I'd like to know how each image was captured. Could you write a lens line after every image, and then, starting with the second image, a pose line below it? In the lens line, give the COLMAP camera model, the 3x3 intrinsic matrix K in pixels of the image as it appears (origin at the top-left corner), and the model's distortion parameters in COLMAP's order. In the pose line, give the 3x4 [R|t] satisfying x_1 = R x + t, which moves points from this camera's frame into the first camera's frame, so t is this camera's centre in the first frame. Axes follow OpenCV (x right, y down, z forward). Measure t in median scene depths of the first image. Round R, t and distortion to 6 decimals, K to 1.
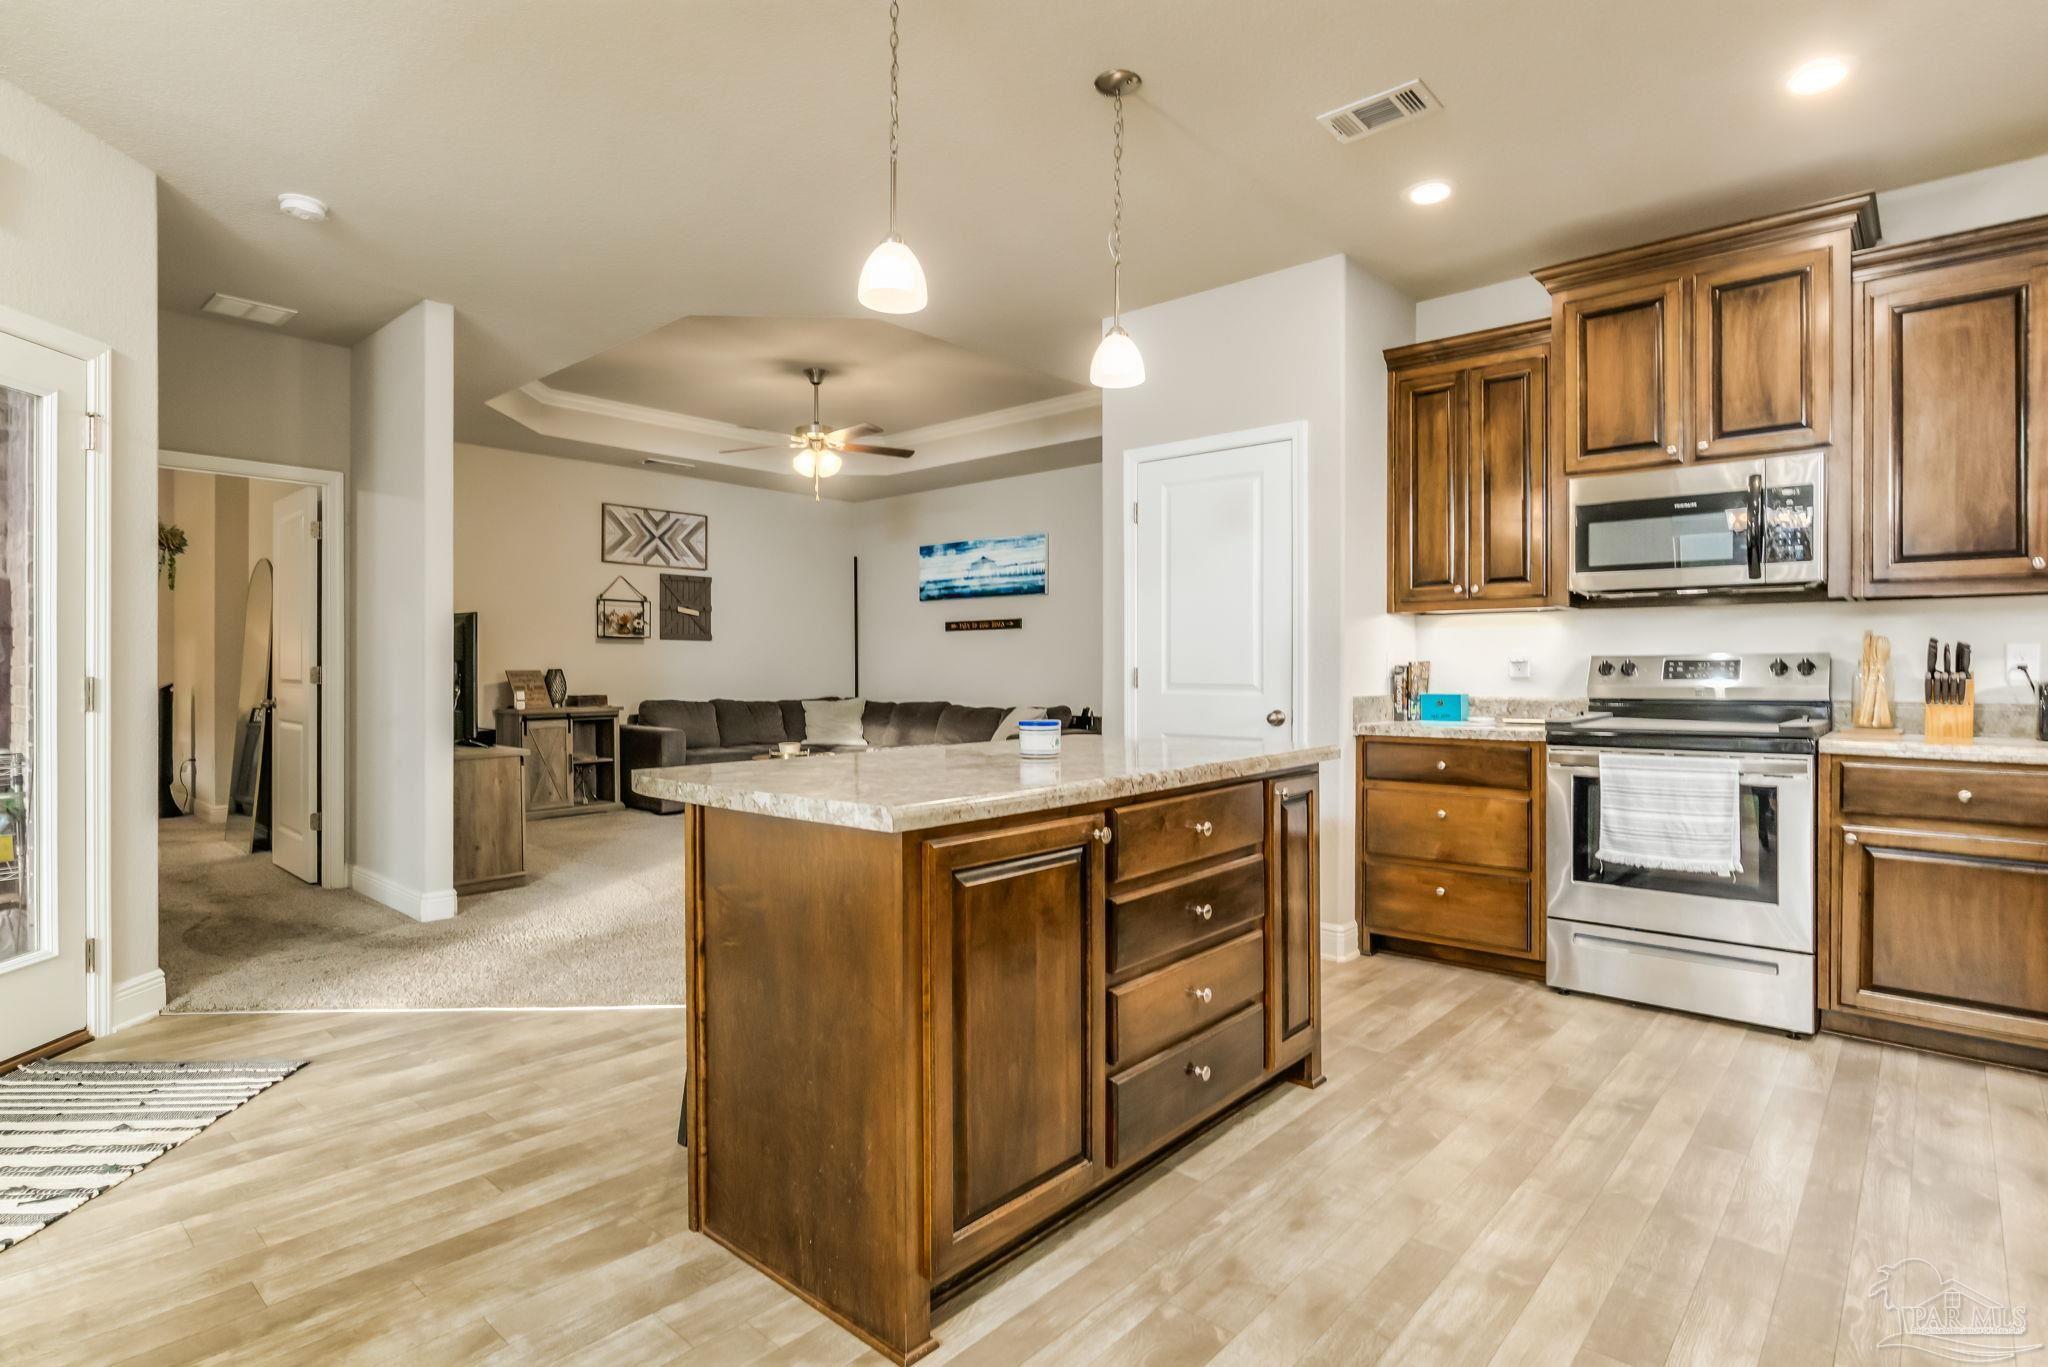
lens RADIAL K [[1036.5, 0, 1022.0], [0, 1036.5, 664.3], [0, 0, 1]] dist [-0.019170, 0.001421]
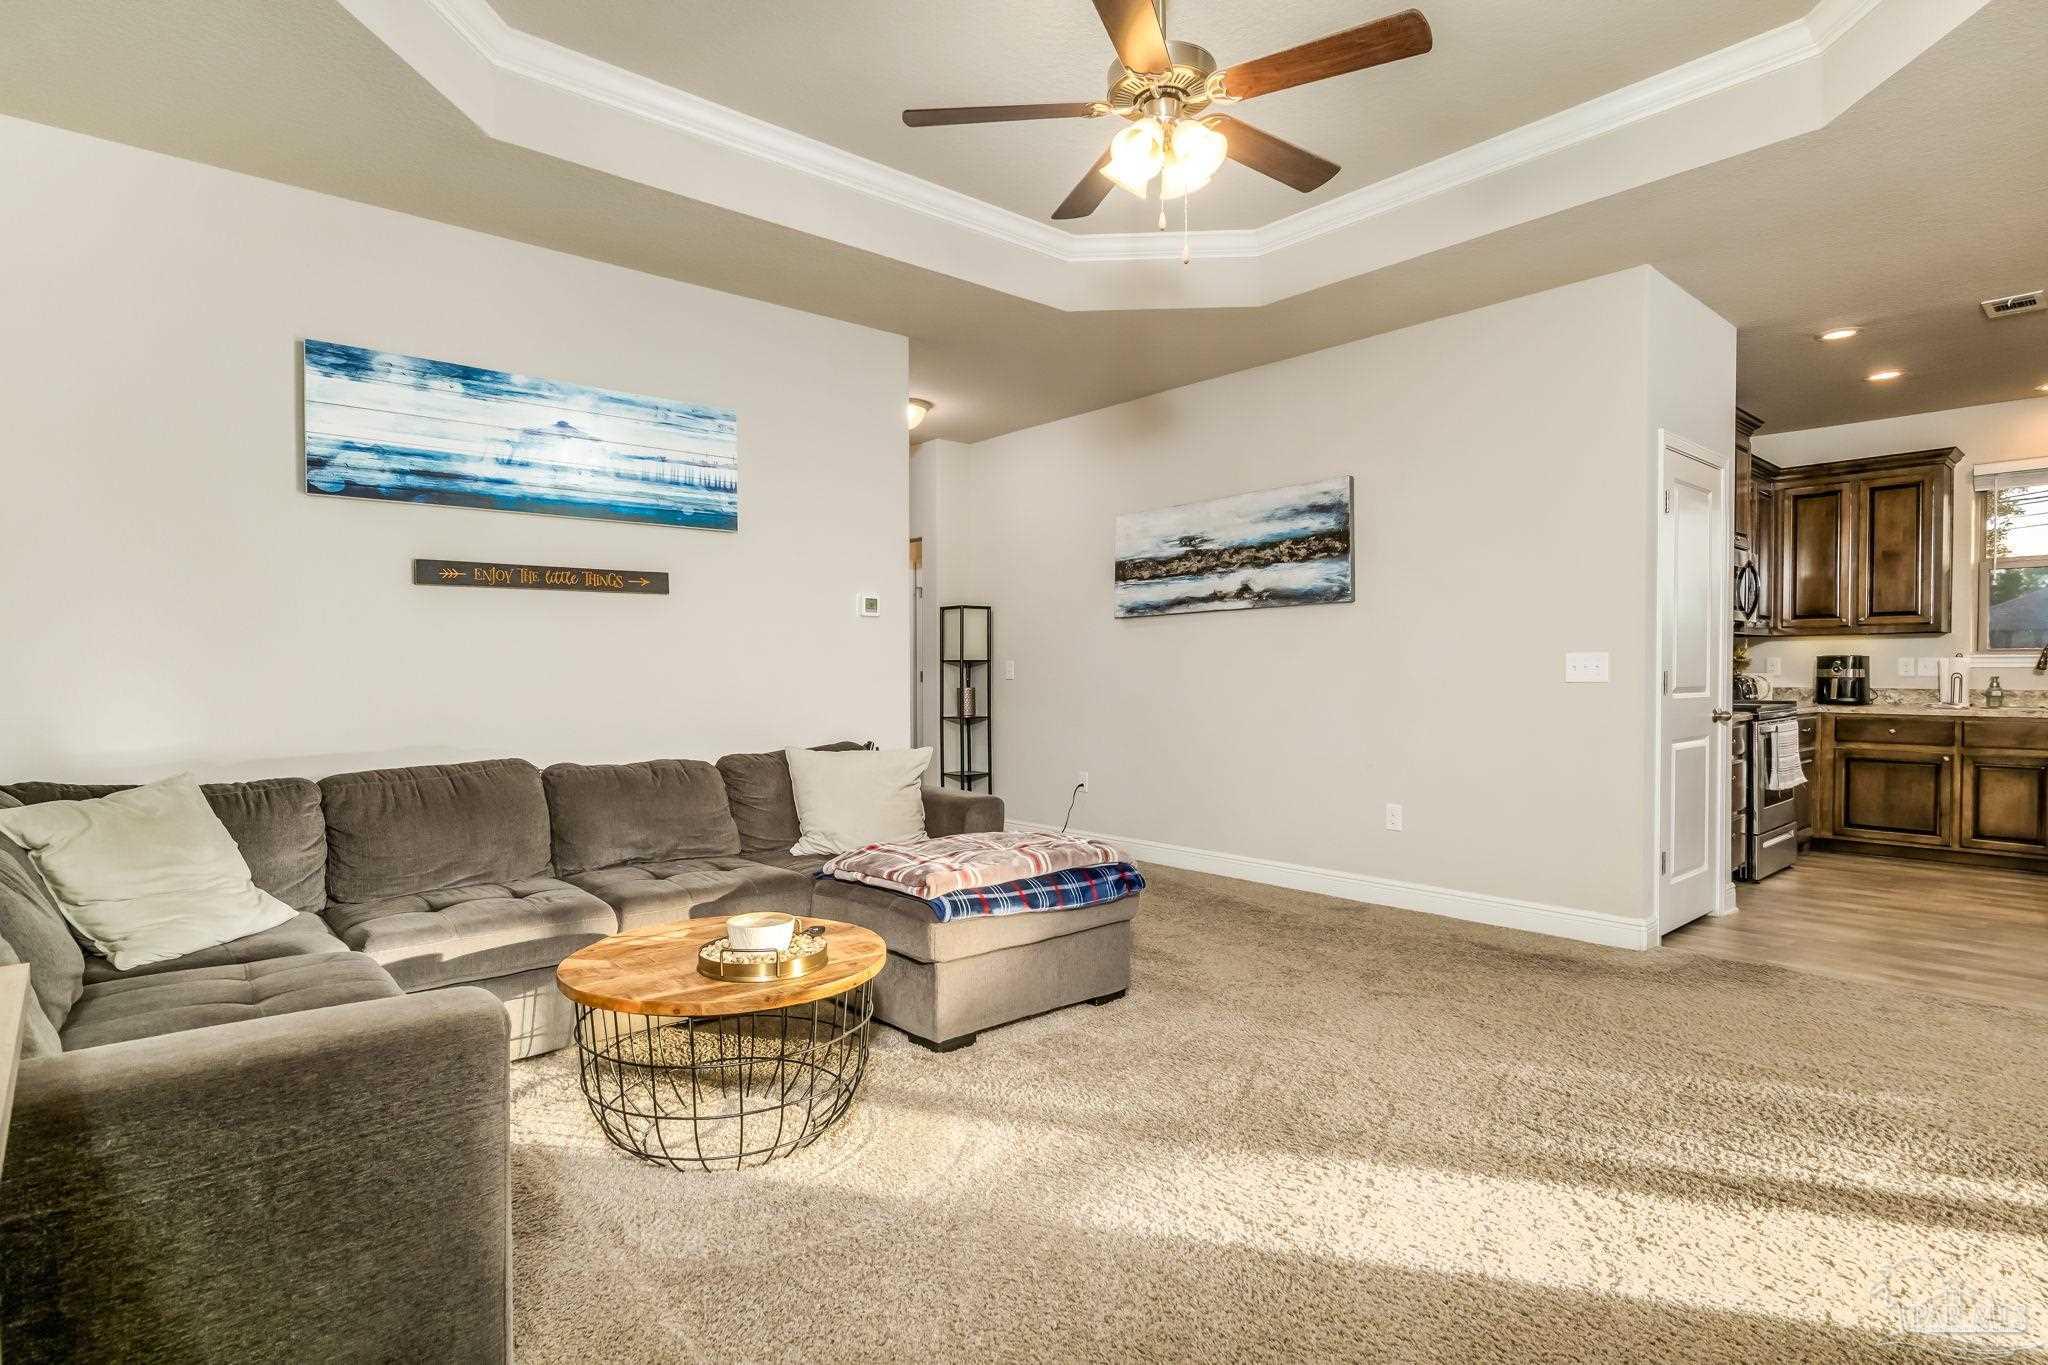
lens RADIAL K [[1035.7, 0, 1030.2], [0, 1035.7, 675.1], [0, 0, 1]] dist [-0.027177, 0.013967]
pose [[0.123609, -0.010718, 0.992273, -1.071307], [-0.001367, 0.999939, 0.010971, -0.005099], [-0.992330, -0.002712, 0.123586, 1.807414]]
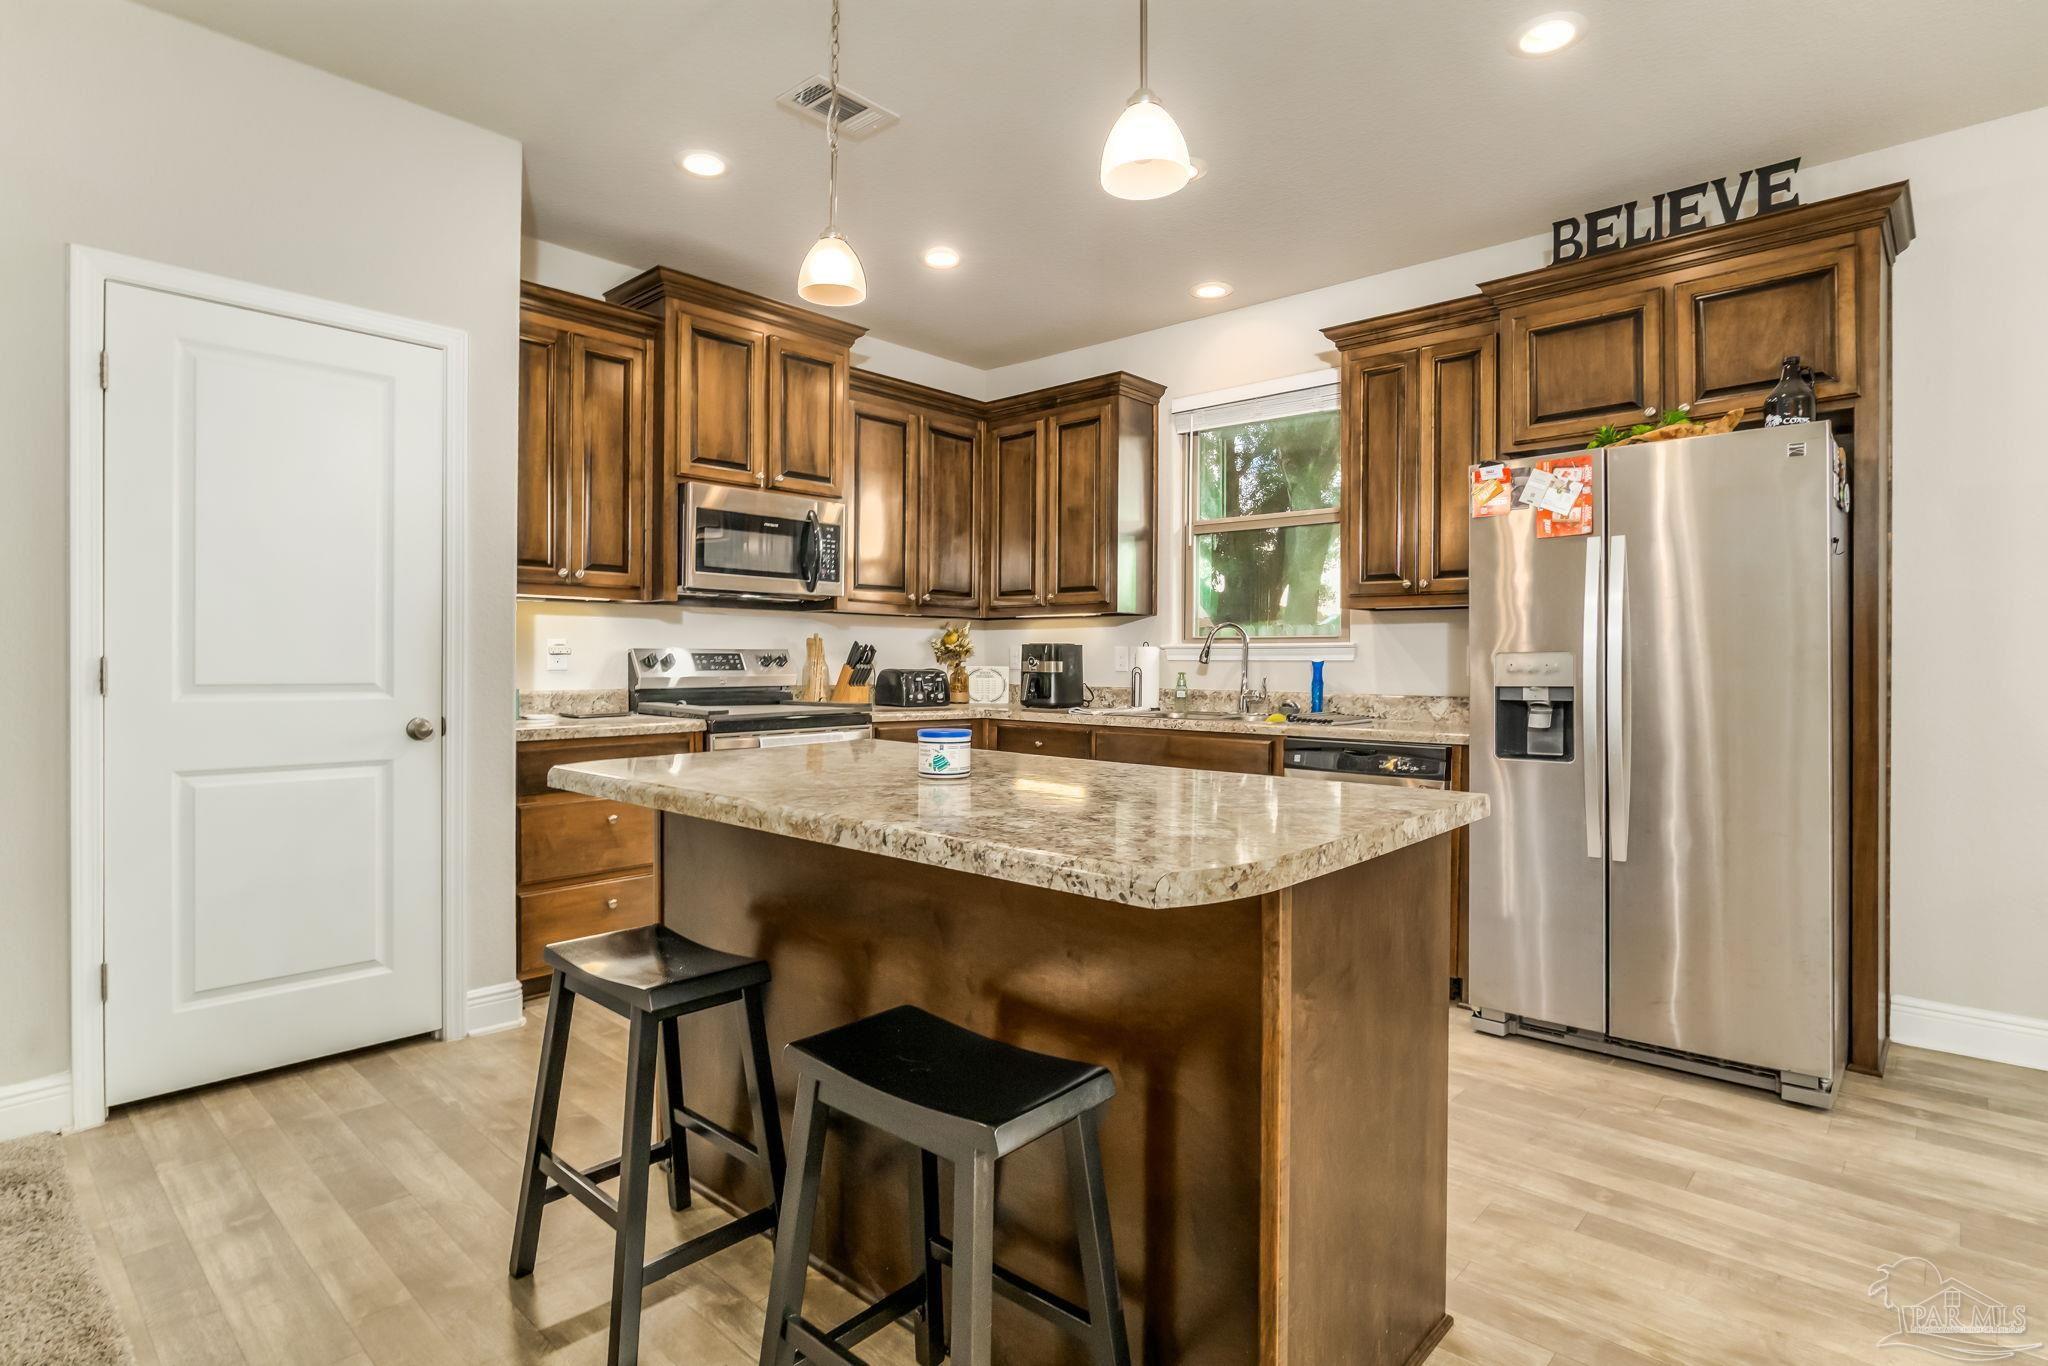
lens RADIAL K [[1045.4, 0, 1029.0], [0, 1045.4, 665.2], [0, 0, 1]] dist [-0.004491, -0.000812]
pose [[0.008454, -0.003634, 0.999958, -0.539785], [-0.007788, 0.999963, 0.003700, 0.001839], [-0.999934, -0.007819, 0.008426, 0.646035]]
